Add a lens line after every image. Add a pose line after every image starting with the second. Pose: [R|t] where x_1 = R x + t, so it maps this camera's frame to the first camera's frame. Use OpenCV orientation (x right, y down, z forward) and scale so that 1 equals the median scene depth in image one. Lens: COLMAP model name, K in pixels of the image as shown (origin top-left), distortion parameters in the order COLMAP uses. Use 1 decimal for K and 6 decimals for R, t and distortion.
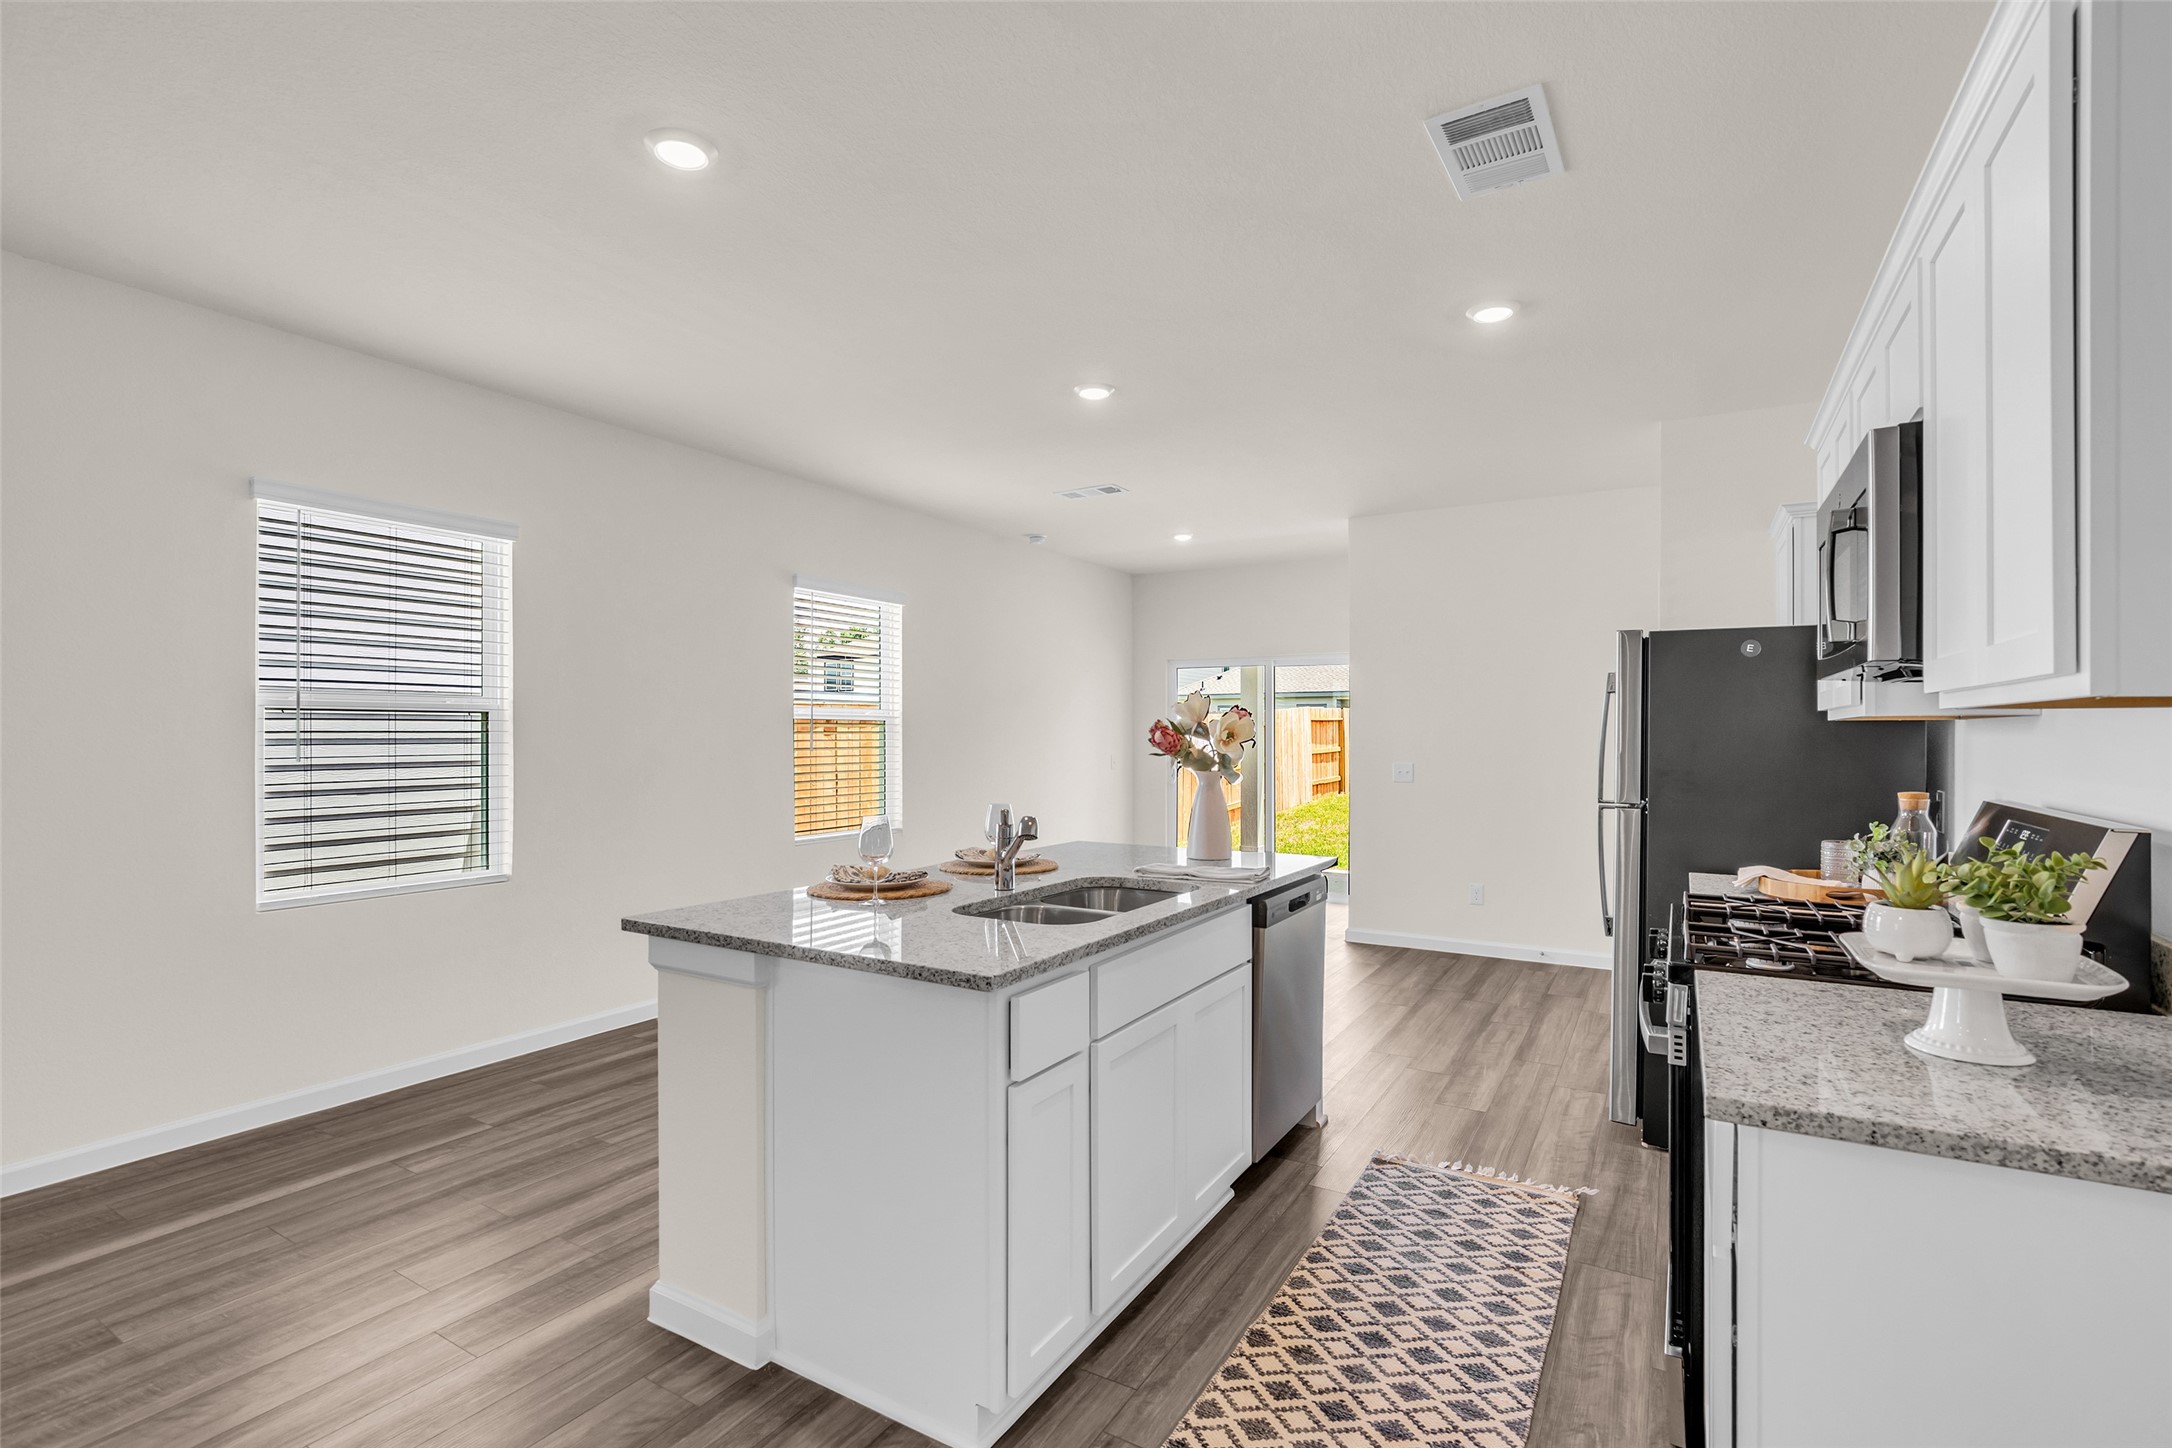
lens RADIAL K [[996.7, 0, 1078.8], [0, 996.7, 728.5], [0, 0, 1]] dist [-0.014171, 0.001305]
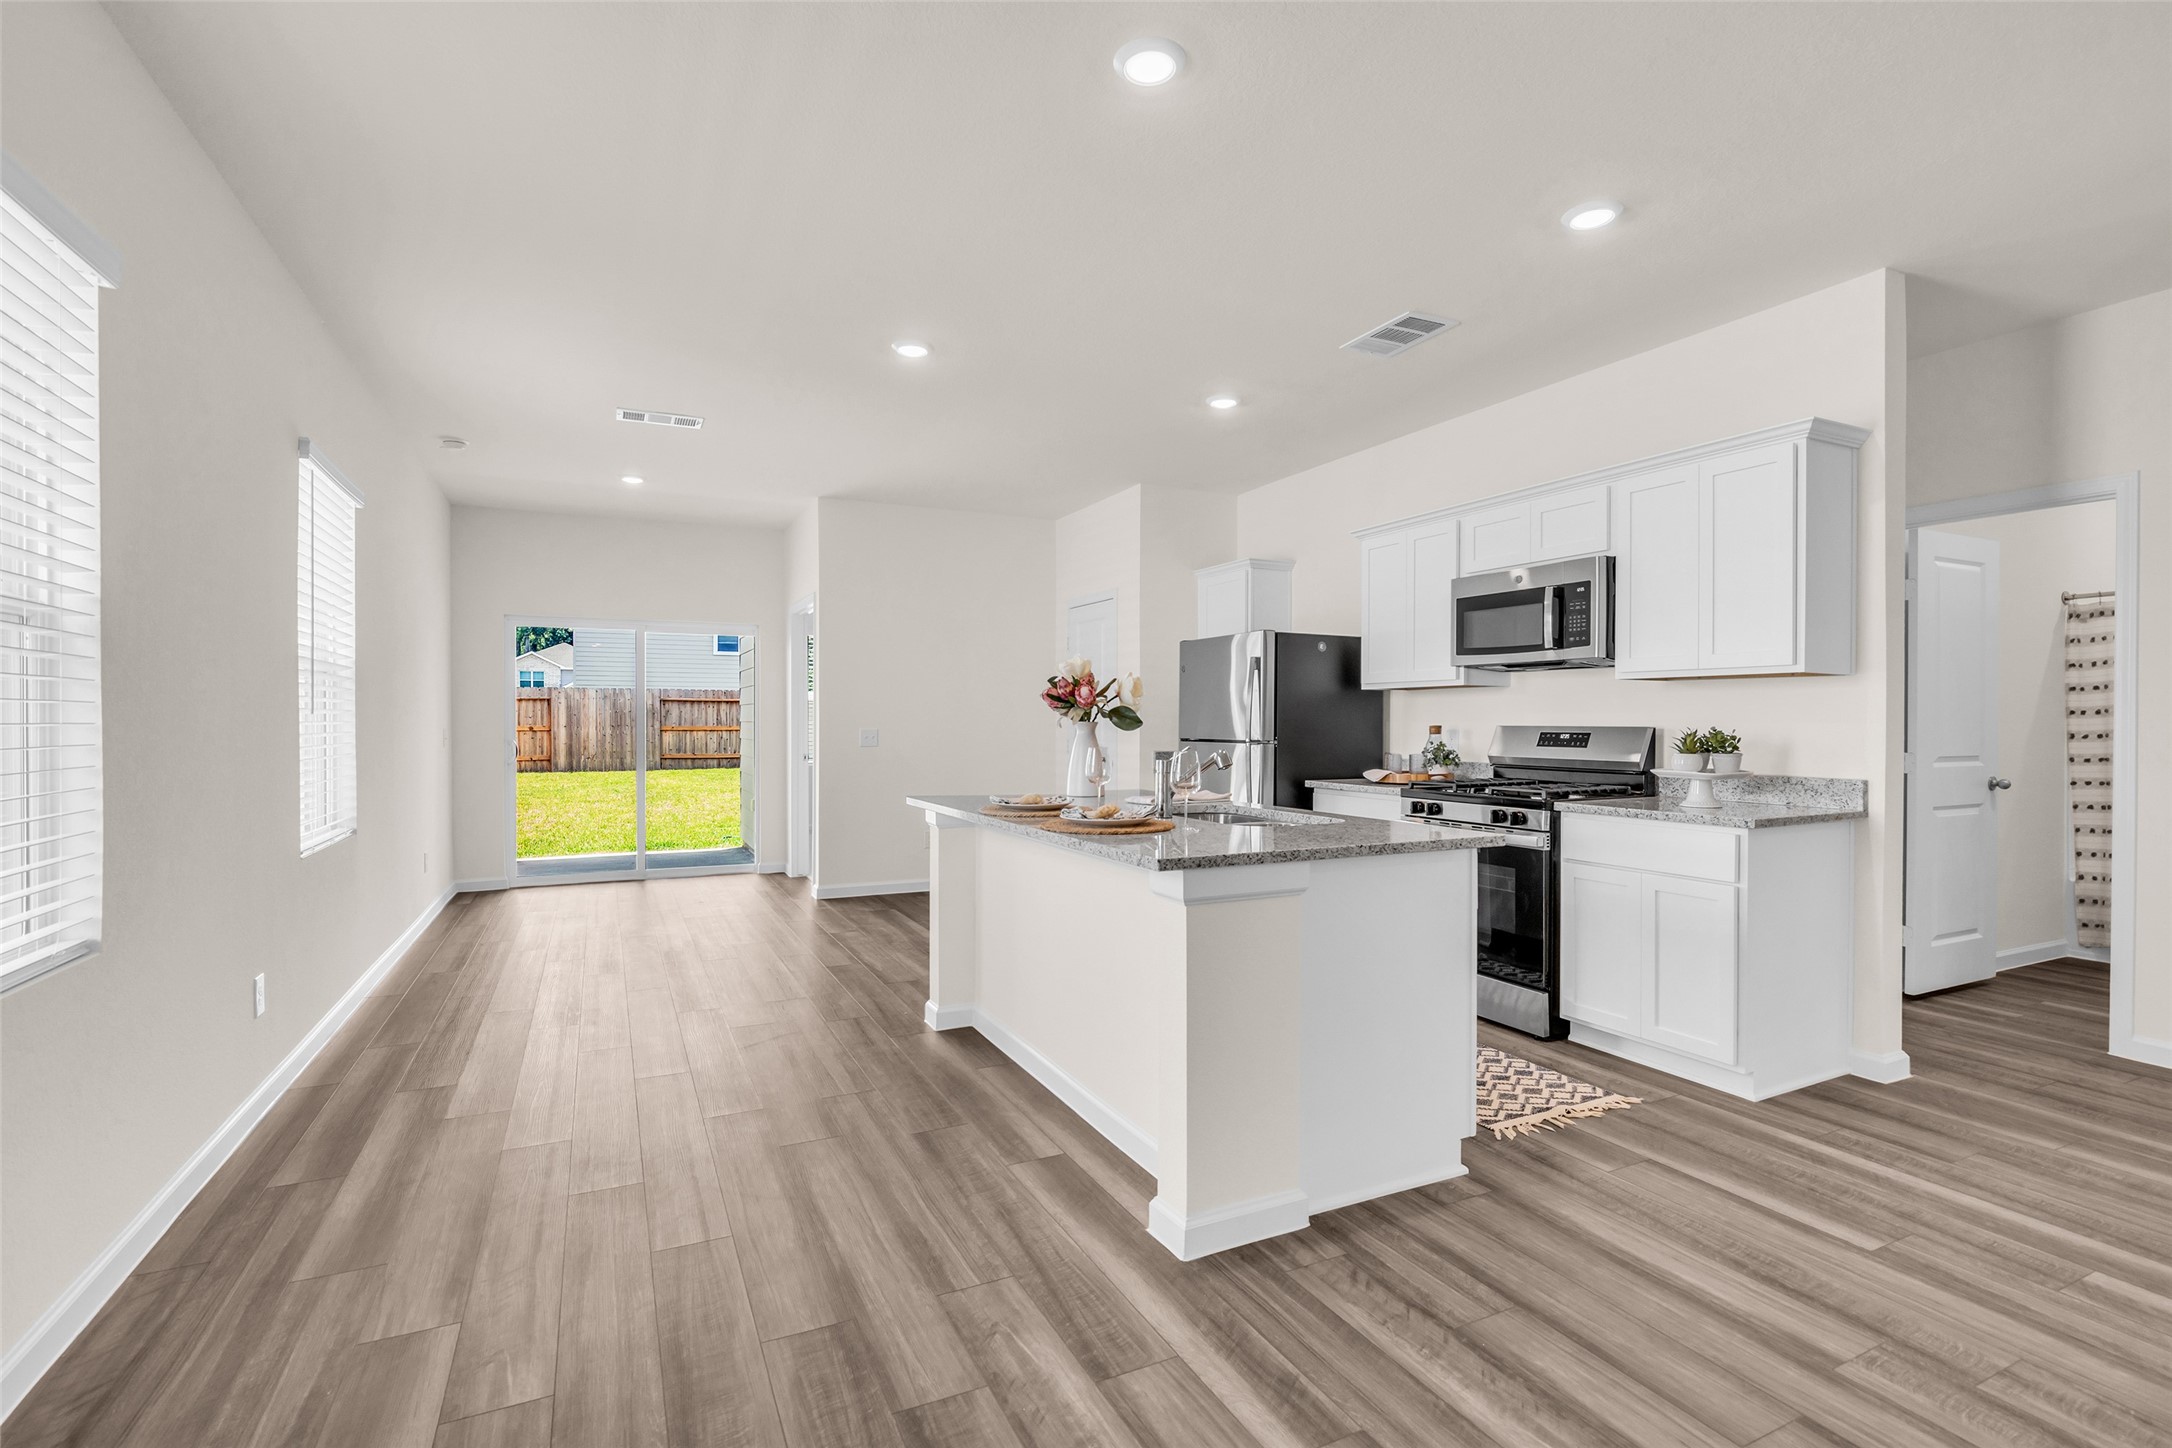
lens RADIAL K [[996.7, 0, 1078.8], [0, 996.7, 728.5], [0, 0, 1]] dist [-0.014171, 0.001305]
pose [[0.547639, -0.006057, 0.836693, -1.016574], [-0.005180, 0.999930, 0.010629, 0.044431], [-0.836699, -0.010155, 0.547570, 0.427422]]
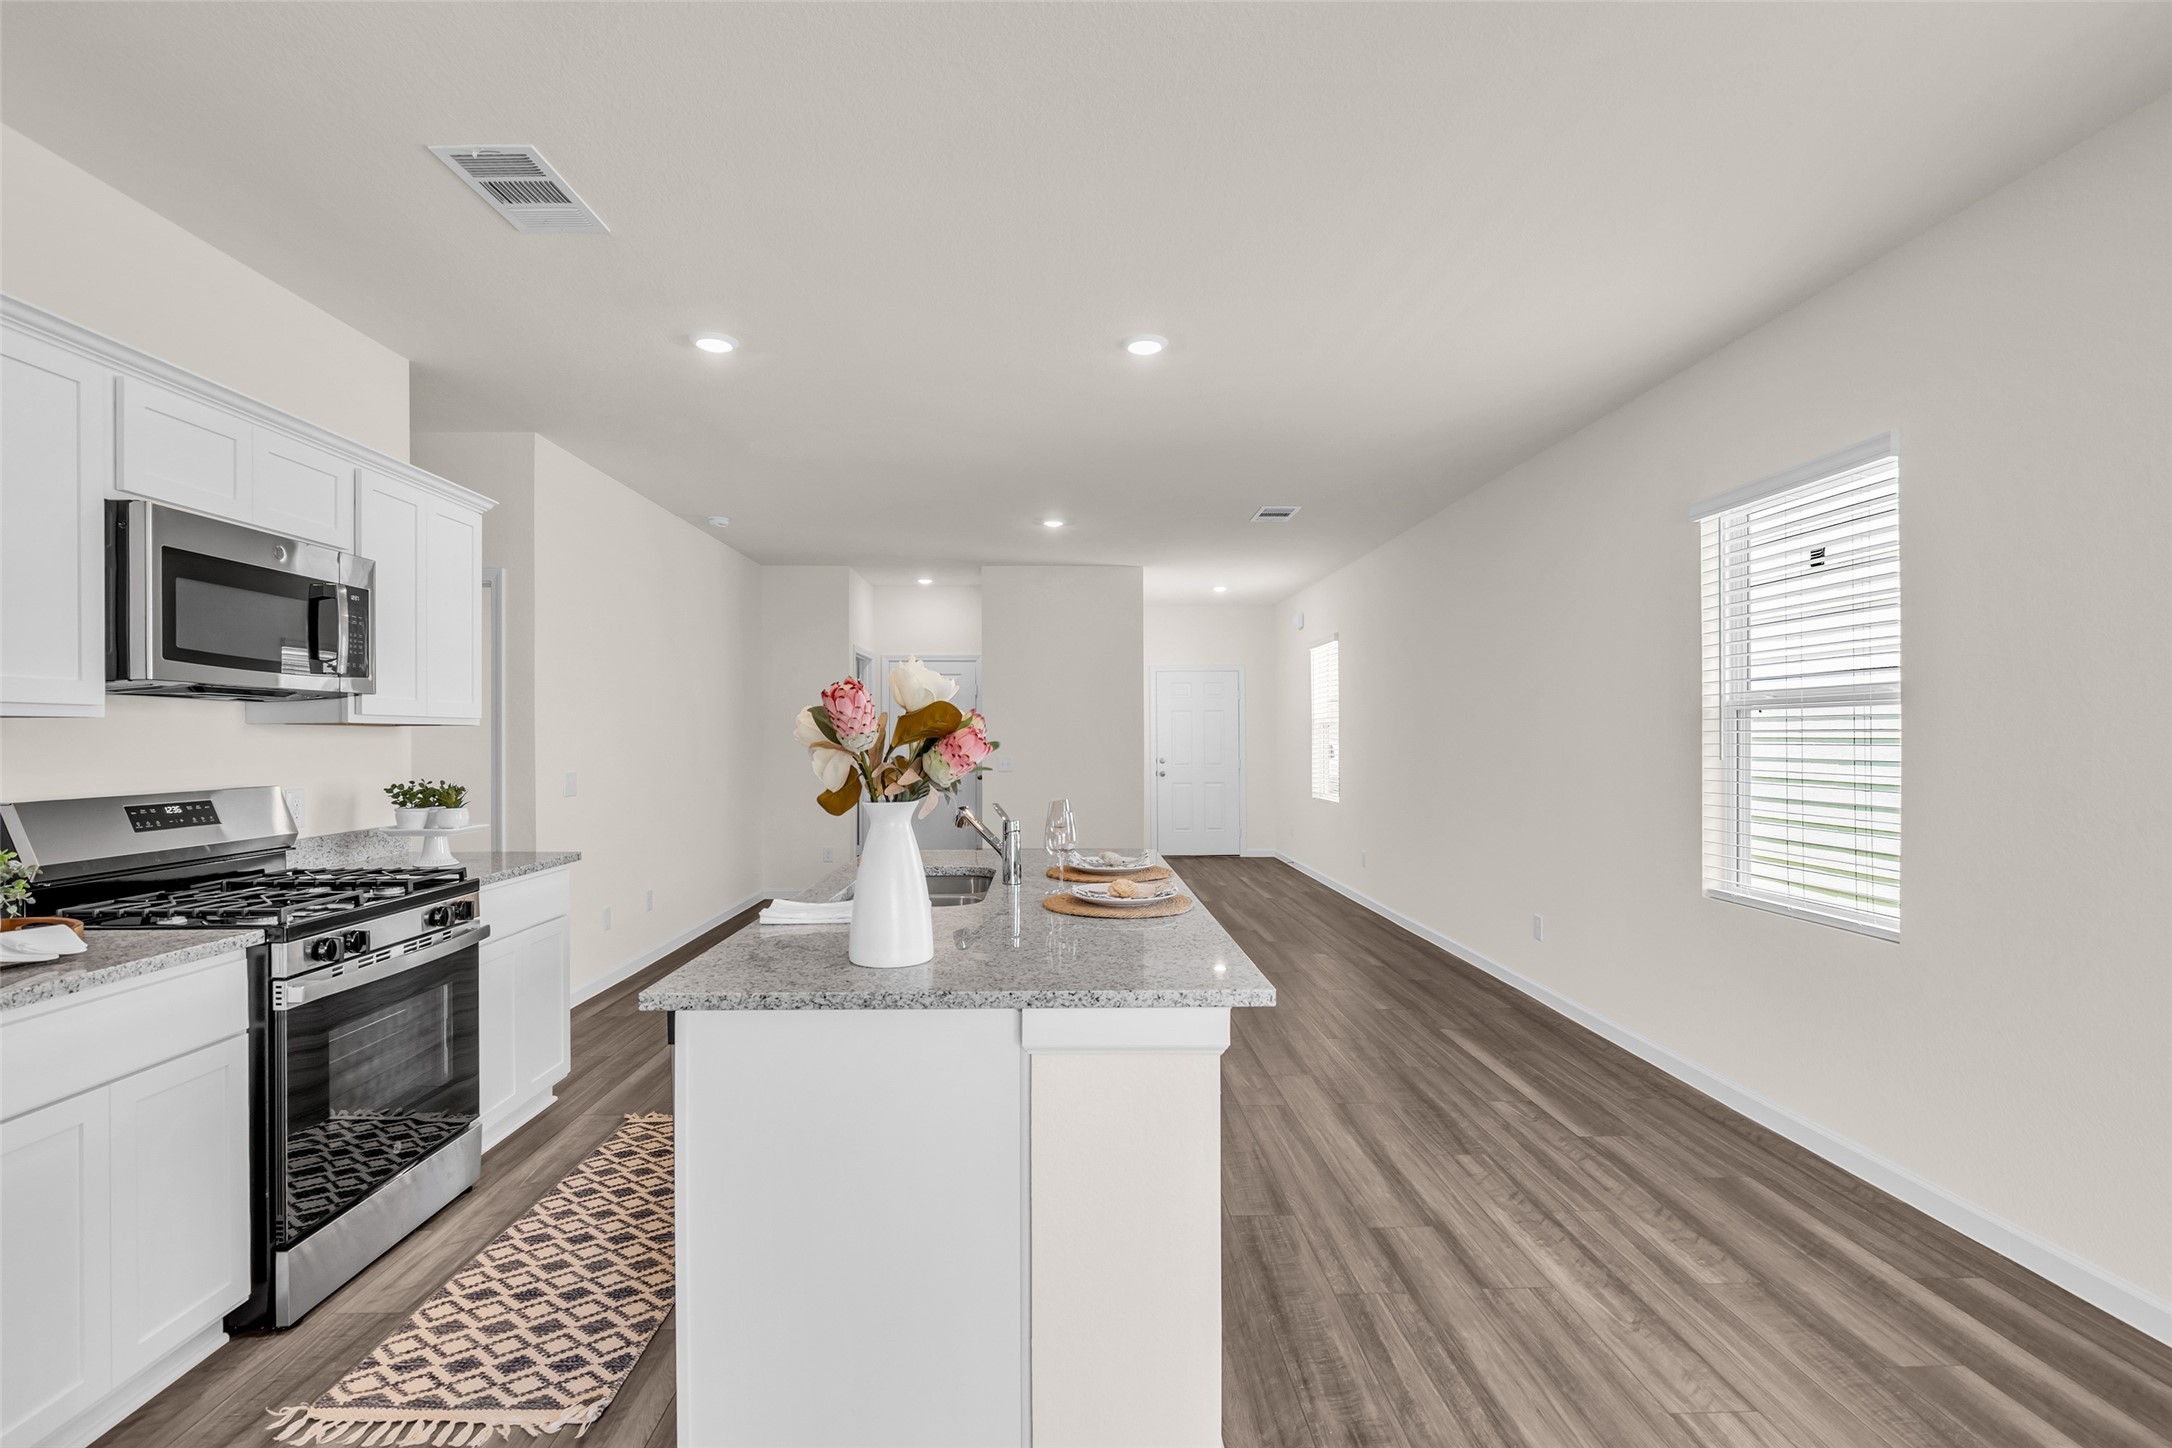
lens RADIAL K [[995.4, 0, 1079.9], [0, 995.4, 738.6], [0, 0, 1]] dist [-0.013661, 0.000867]
pose [[-0.839909, 0.003523, -0.542716, 0.403915], [0.005269, 0.999985, -0.001664, 0.010889], [0.542702, -0.004257, -0.839915, 1.793987]]
